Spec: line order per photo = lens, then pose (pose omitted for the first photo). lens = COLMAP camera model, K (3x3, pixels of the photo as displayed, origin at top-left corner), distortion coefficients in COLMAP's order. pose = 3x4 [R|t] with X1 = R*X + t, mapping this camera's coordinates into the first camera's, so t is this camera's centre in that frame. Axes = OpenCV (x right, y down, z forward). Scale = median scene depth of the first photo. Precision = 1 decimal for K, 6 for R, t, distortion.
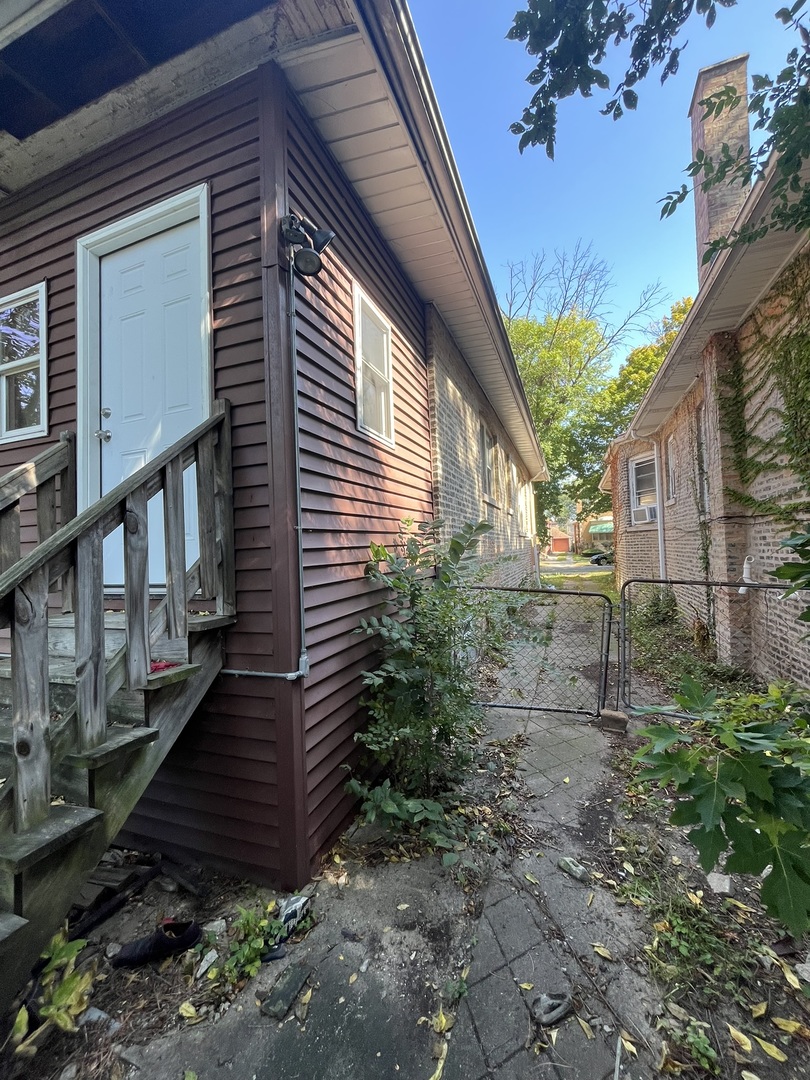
lens RADIAL K [[437.0, 0, 406.6], [0, 437.0, 539.2], [0, 0, 1]] dist [-0.001727, -0.000103]
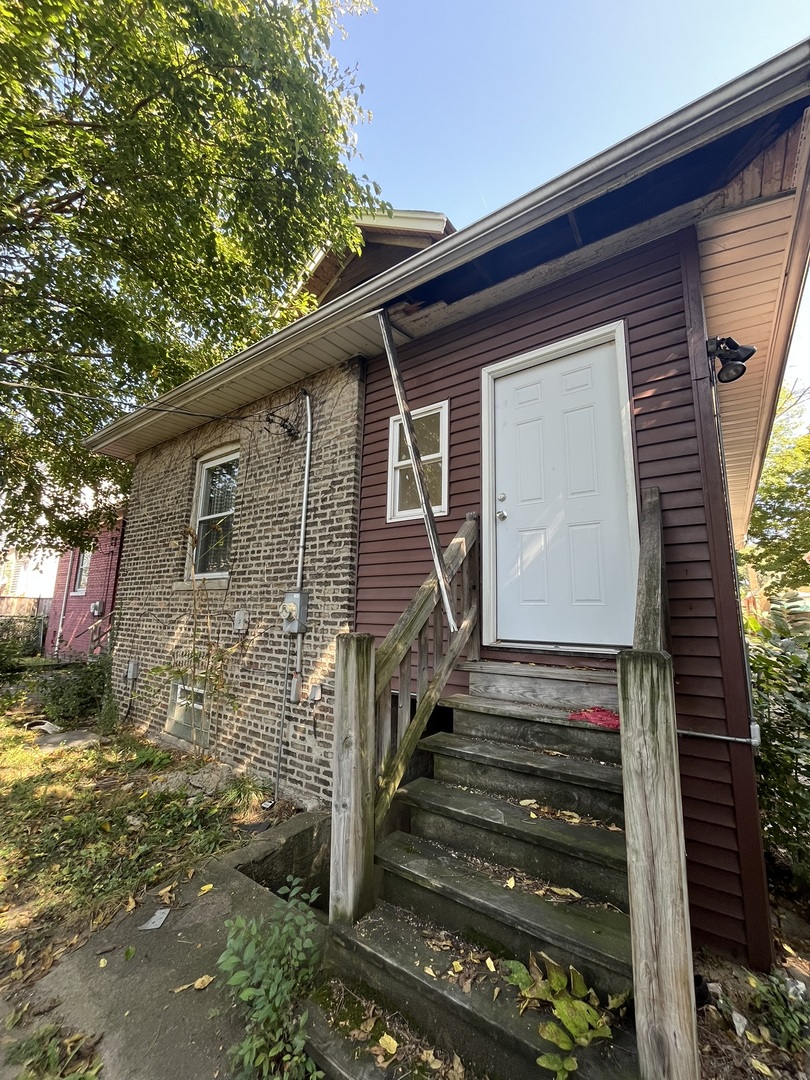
lens RADIAL K [[437.0, 0, 406.7], [0, 437.0, 538.2], [0, 0, 1]] dist [-0.001727, -0.000103]
pose [[0.963401, 0.008822, -0.267920, -0.593560], [-0.048383, 0.988767, -0.141418, 0.013051], [0.263663, 0.149205, 0.953006, -0.221629]]
